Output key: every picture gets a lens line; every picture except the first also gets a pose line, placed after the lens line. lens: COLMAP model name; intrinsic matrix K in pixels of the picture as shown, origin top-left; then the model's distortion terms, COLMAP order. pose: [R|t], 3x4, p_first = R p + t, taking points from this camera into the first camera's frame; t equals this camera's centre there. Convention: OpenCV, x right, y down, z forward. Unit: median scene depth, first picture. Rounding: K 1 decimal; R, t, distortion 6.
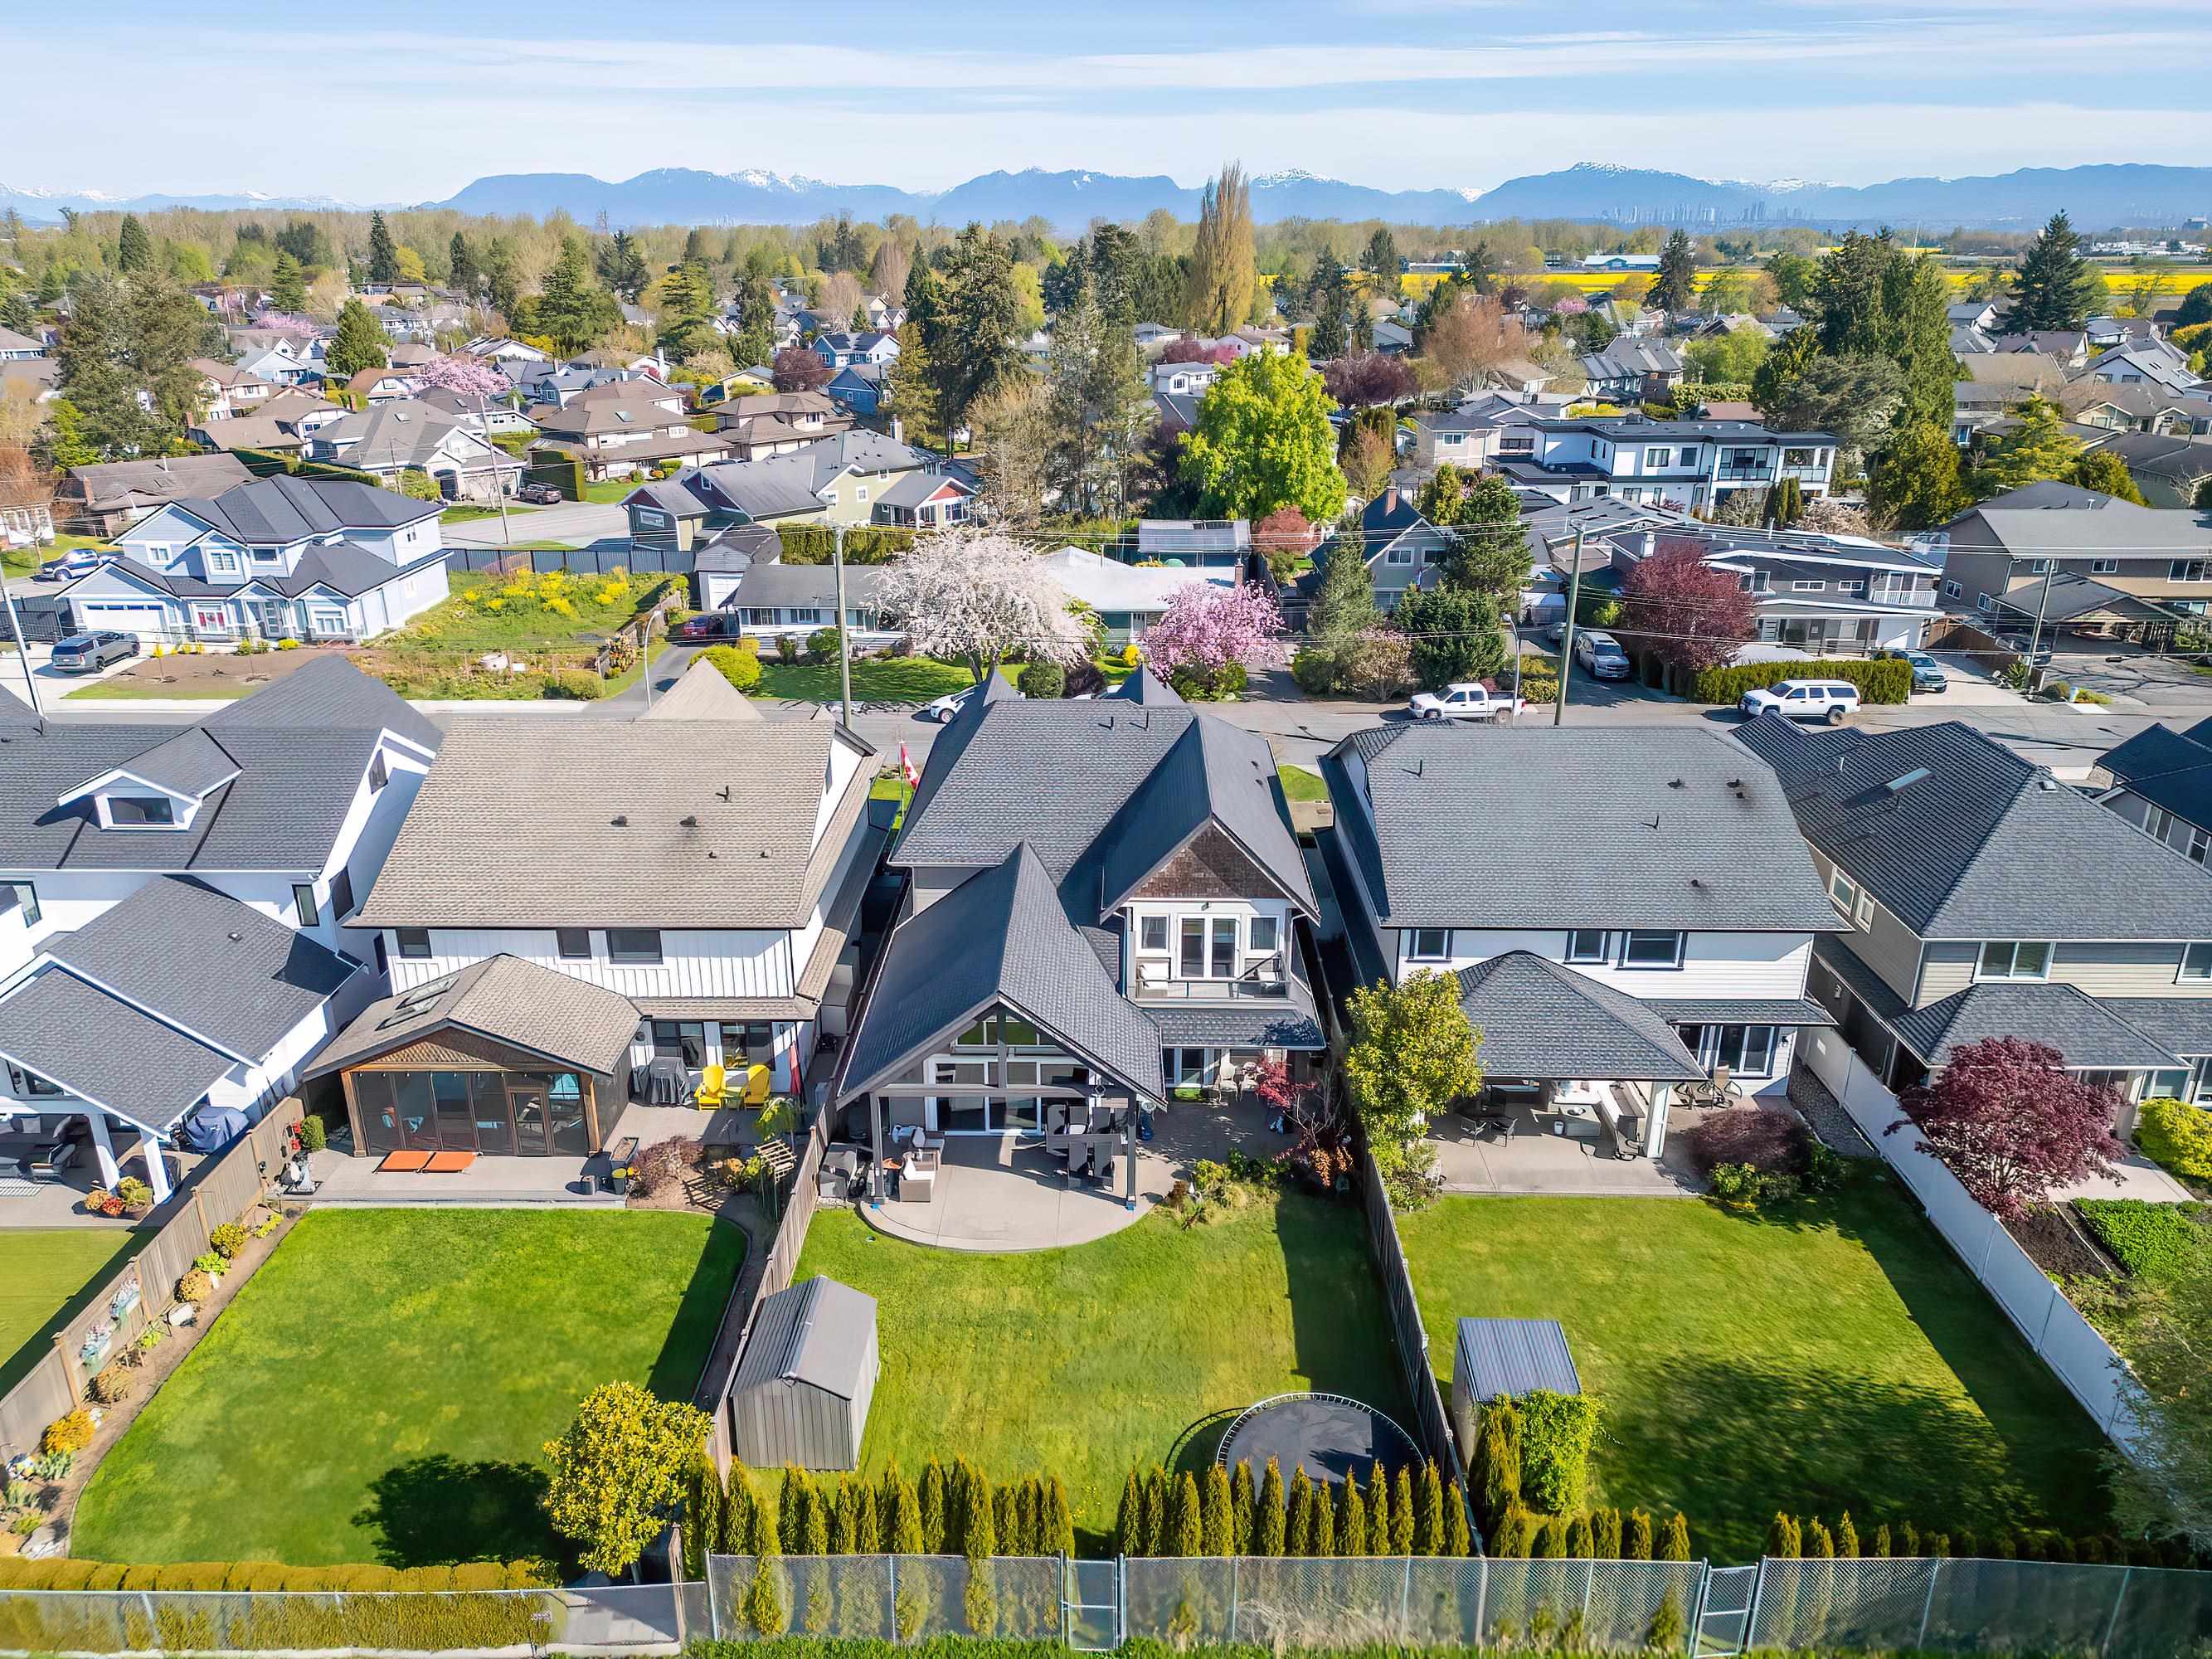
lens RADIAL K [[1529.3, 0, 1106.0], [0, 1529.3, 829.5], [0, 0, 1]] dist [0.091183, -0.100241]
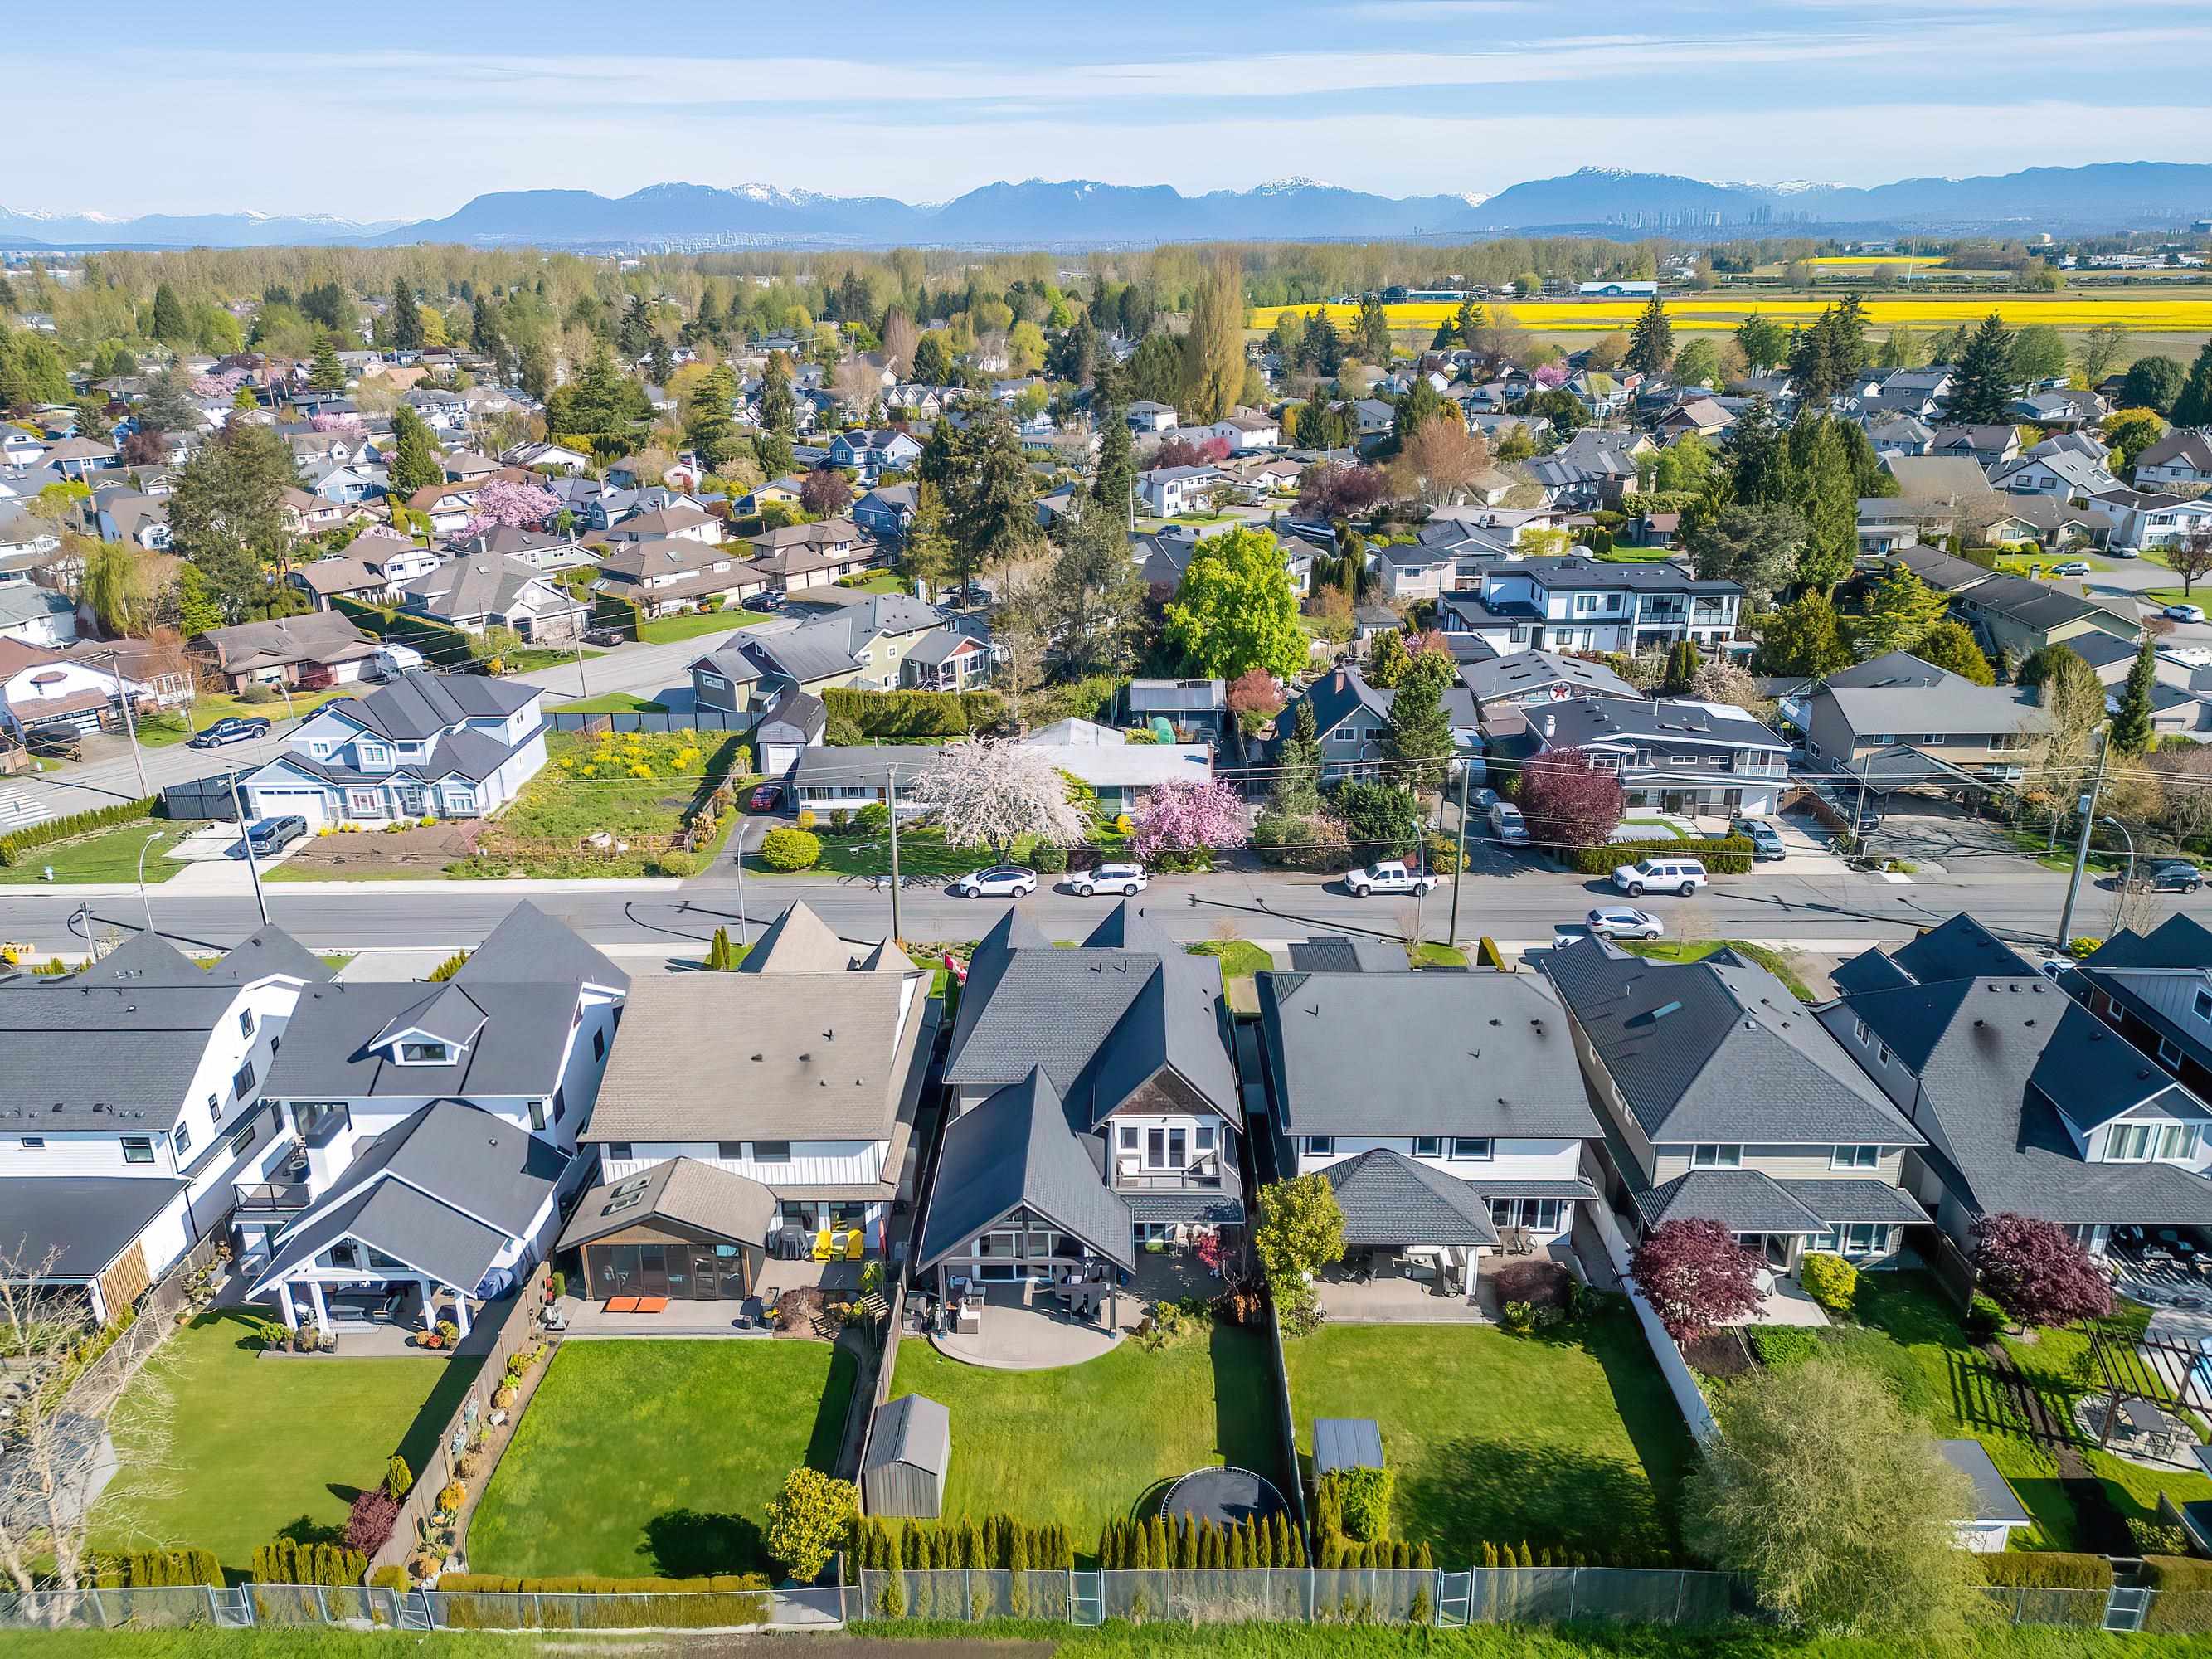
lens RADIAL K [[1539.8, 0, 1106.0], [0, 1539.8, 829.5], [0, 0, 1]] dist [0.079799, -0.087684]
pose [[0.999950, -0.008929, -0.004565, 0.018524], [0.008884, 0.999912, -0.009834, -0.203899], [0.004653, 0.009793, 0.999941, -0.449075]]
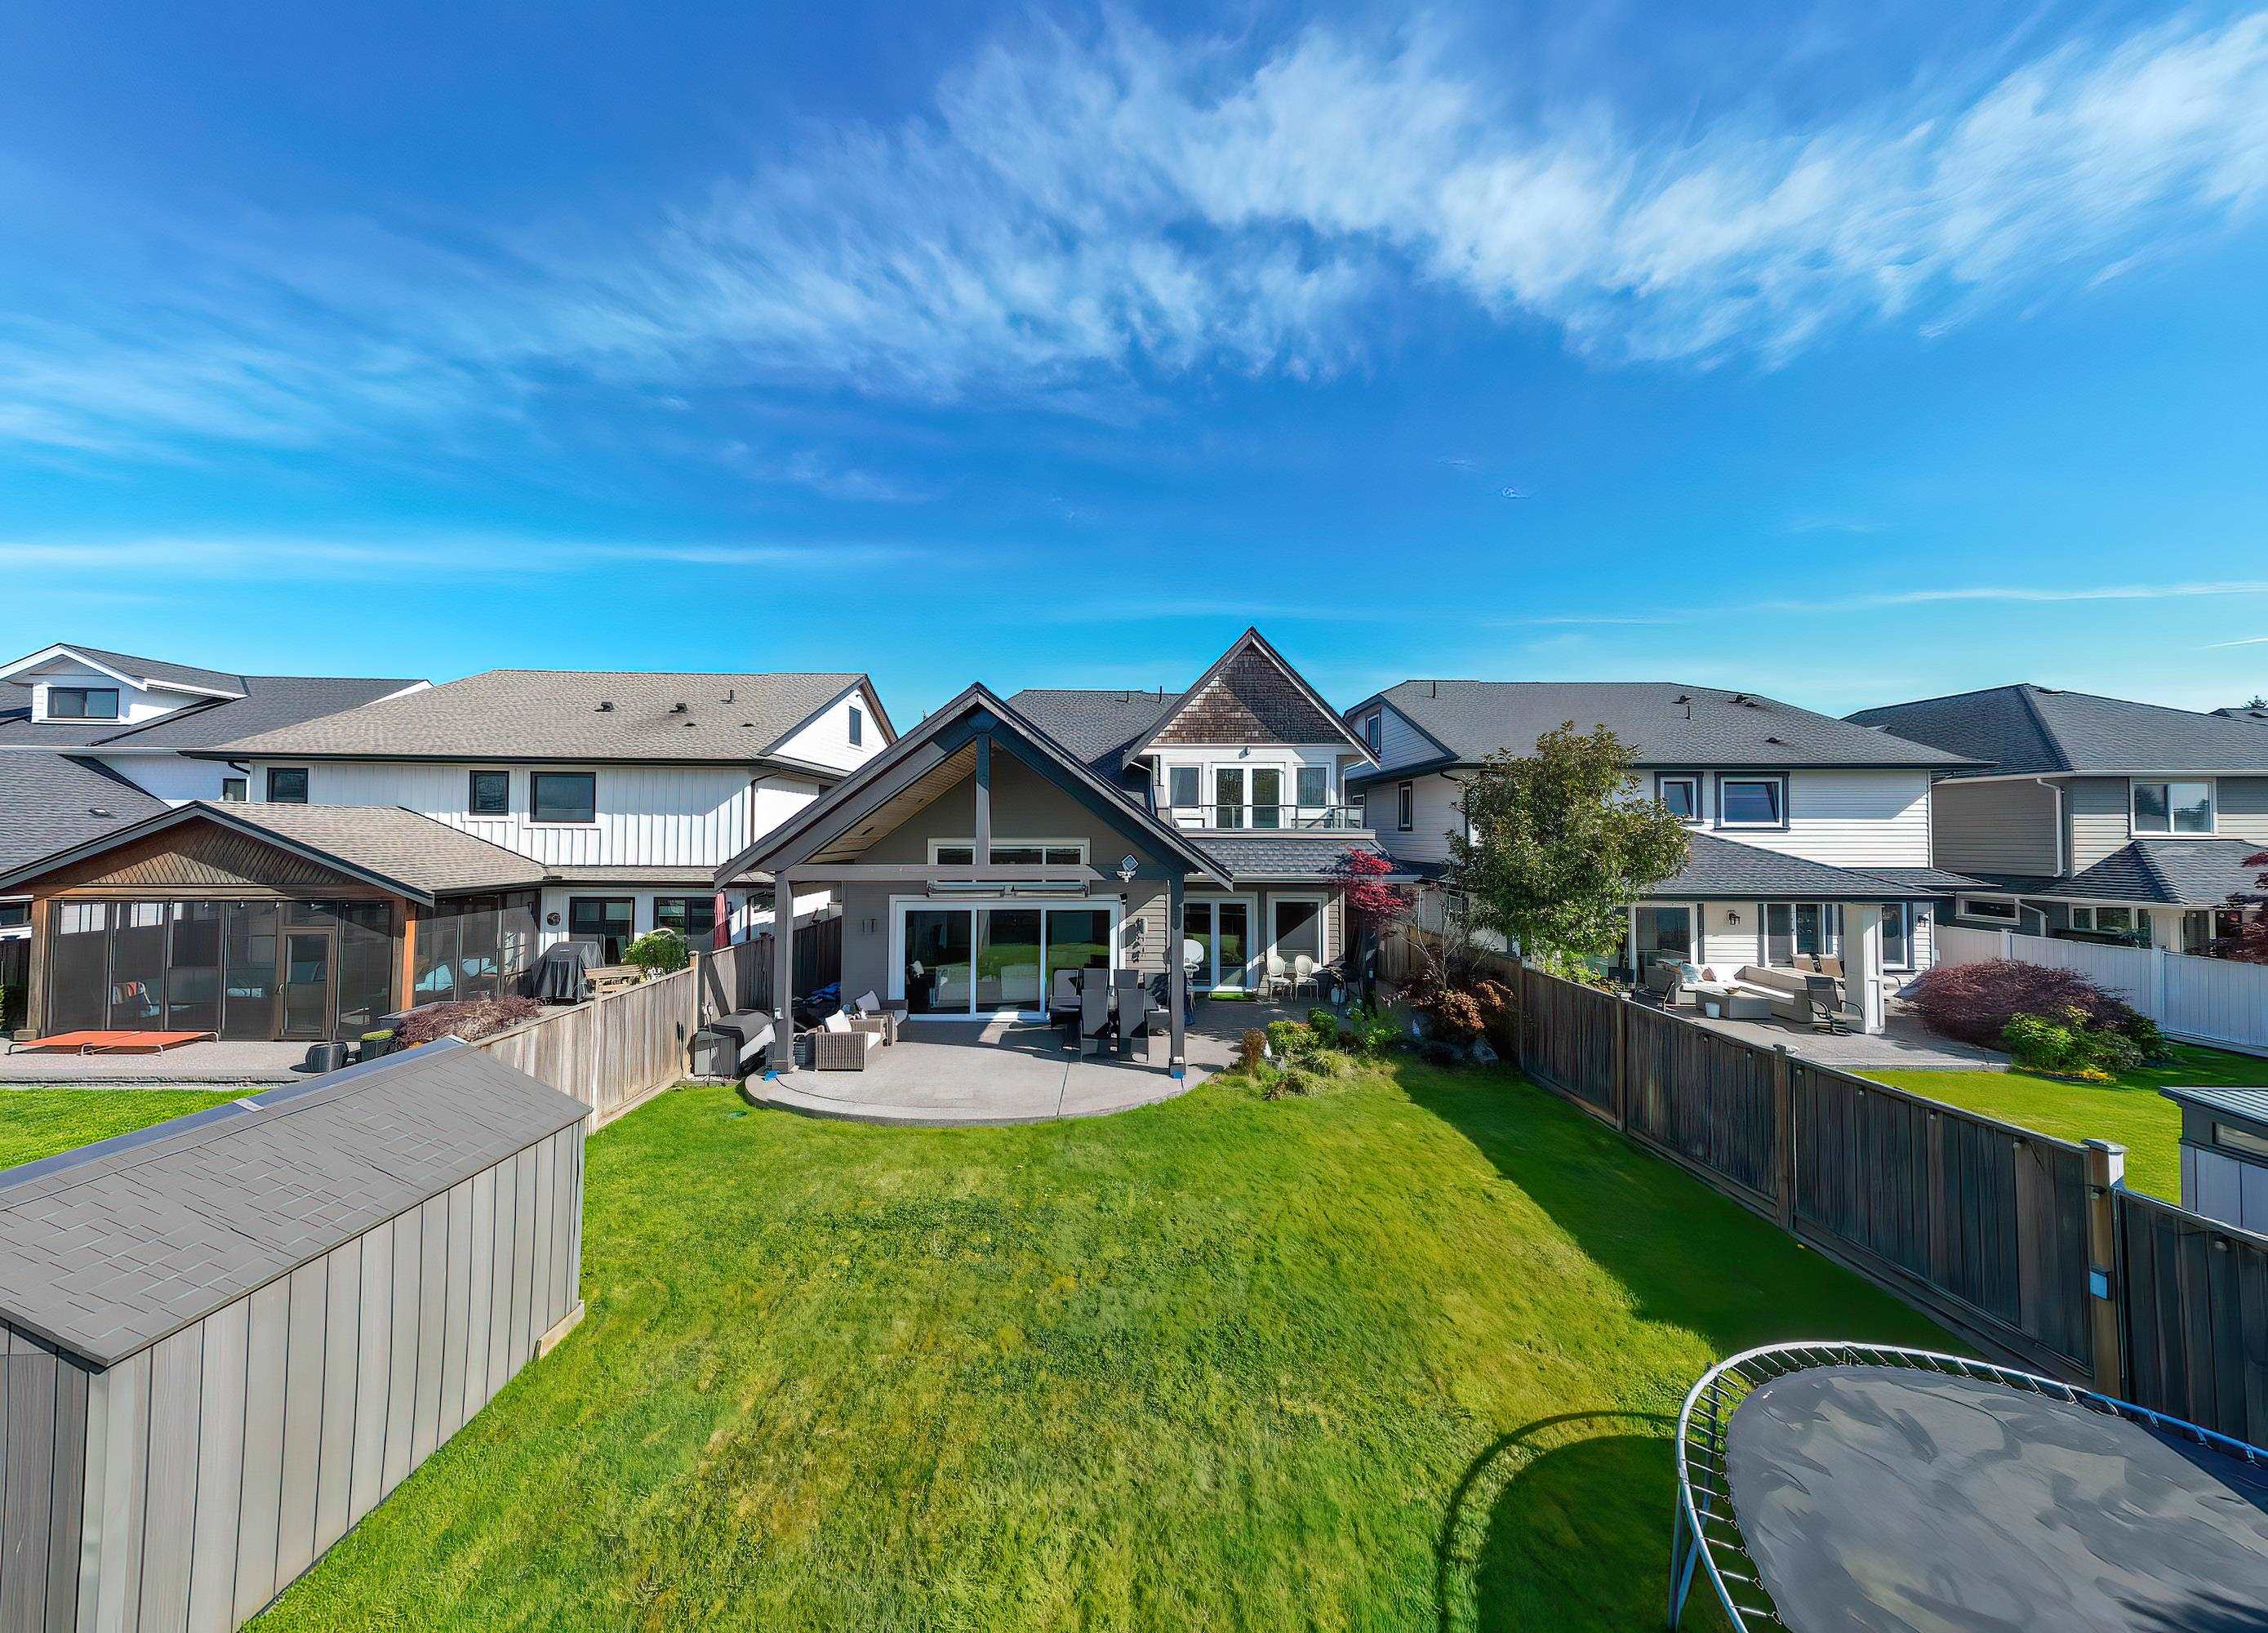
lens RADIAL K [[757.7, 0, 1130.8], [0, 757.7, 820.0], [0, 0, 1]] dist [-0.000264, 0.007946]
pose [[0.999407, 0.003148, 0.034278, -0.012797], [0.009705, 0.929634, -0.368355, 0.233943], [-0.033025, 0.368470, 0.929053, 0.595786]]
